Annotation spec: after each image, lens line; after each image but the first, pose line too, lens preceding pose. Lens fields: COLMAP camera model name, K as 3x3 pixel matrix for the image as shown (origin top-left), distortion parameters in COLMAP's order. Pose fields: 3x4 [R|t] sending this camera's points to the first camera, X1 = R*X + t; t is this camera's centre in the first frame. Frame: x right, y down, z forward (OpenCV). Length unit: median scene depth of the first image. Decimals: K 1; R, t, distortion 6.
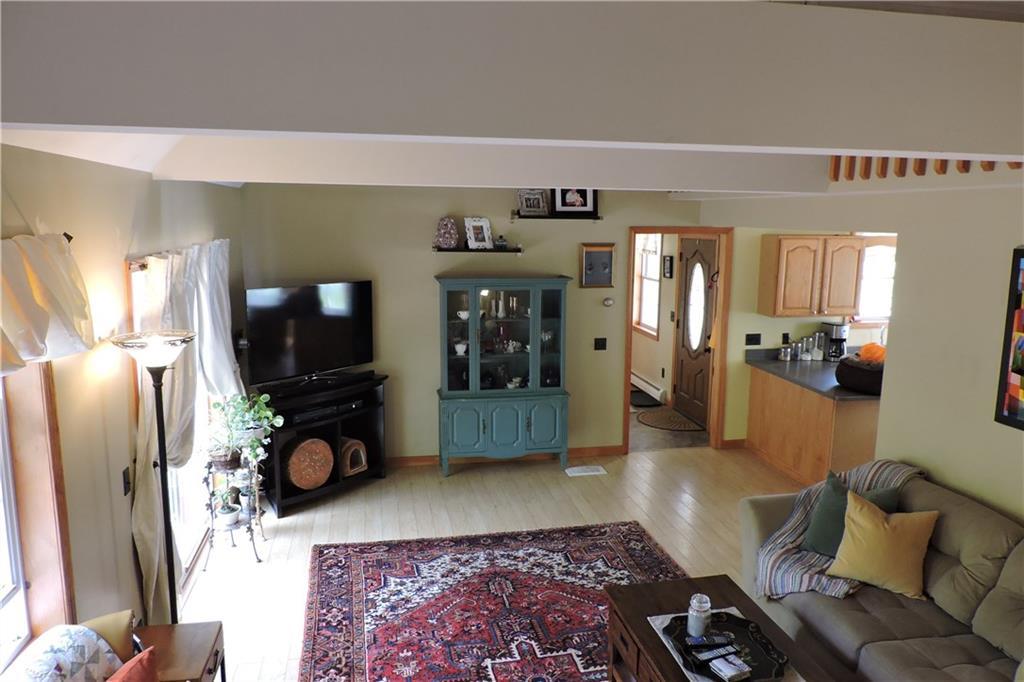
lens RADIAL K [[727.8, 0, 516.3], [0, 727.8, 336.4], [0, 0, 1]] dist [-0.015897, -0.008715]
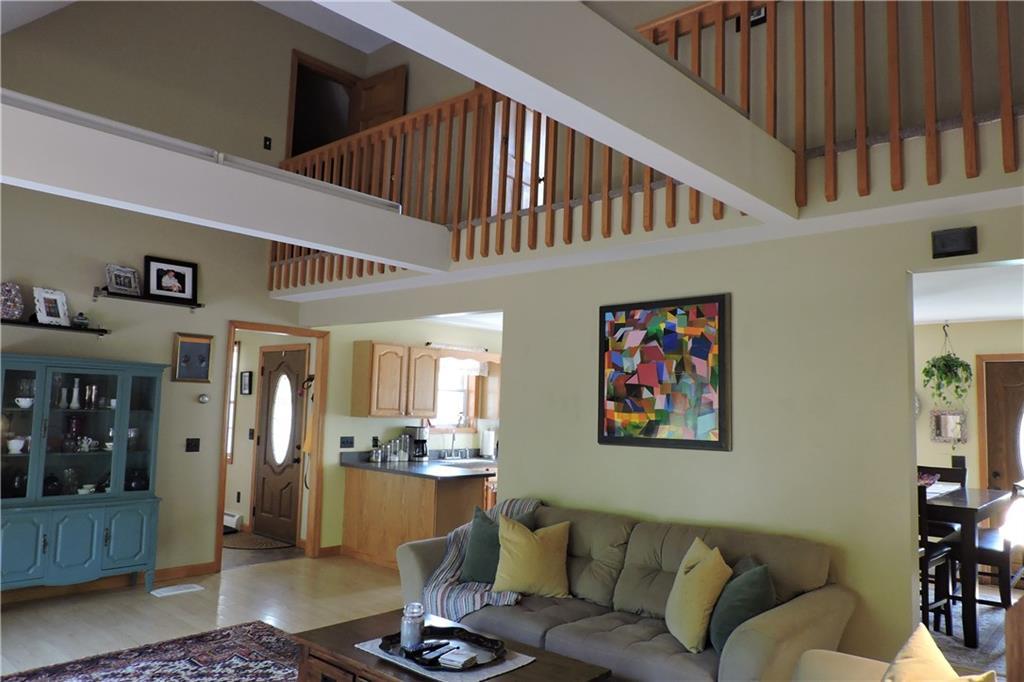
lens RADIAL K [[731.4, 0, 512.0], [0, 731.4, 341.0], [0, 0, 1]] dist [-0.015266, 0.002326]
pose [[0.797863, 0.072286, 0.598490, -0.124524], [0.075186, 0.973101, -0.217764, 0.116898], [-0.598132, 0.218744, 0.770966, 0.041981]]
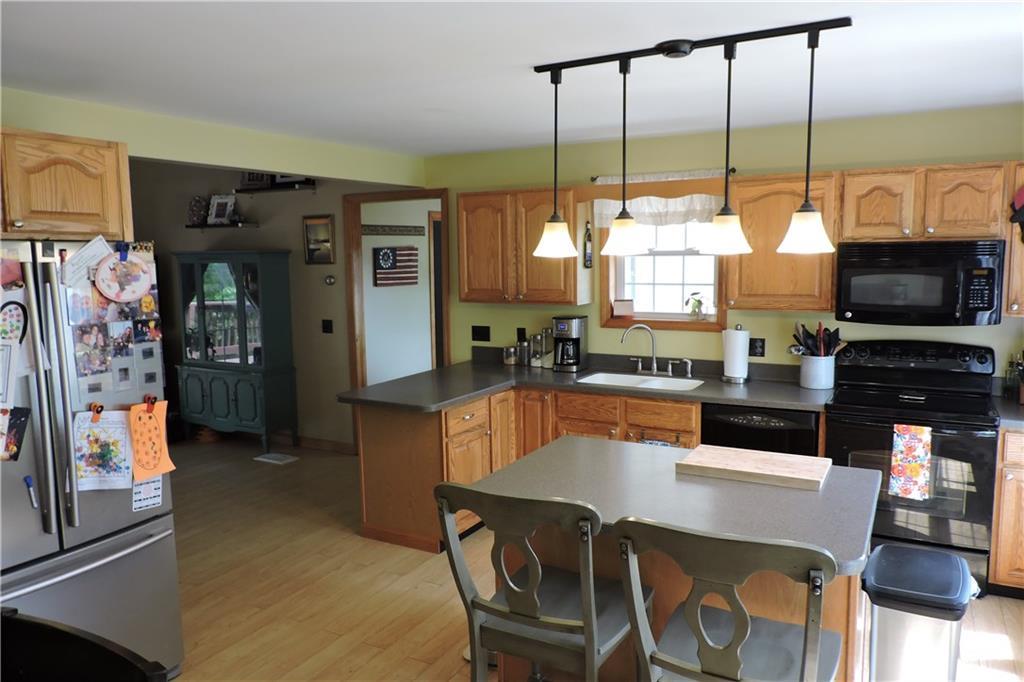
lens RADIAL K [[727.8, 0, 516.3], [0, 727.8, 336.4], [0, 0, 1]] dist [-0.015897, -0.008715]
pose [[0.764503, 0.056163, -0.642169, 0.922711], [-0.083170, 0.996465, -0.011865, 0.014561], [0.639233, 0.062480, 0.766471, 0.480362]]
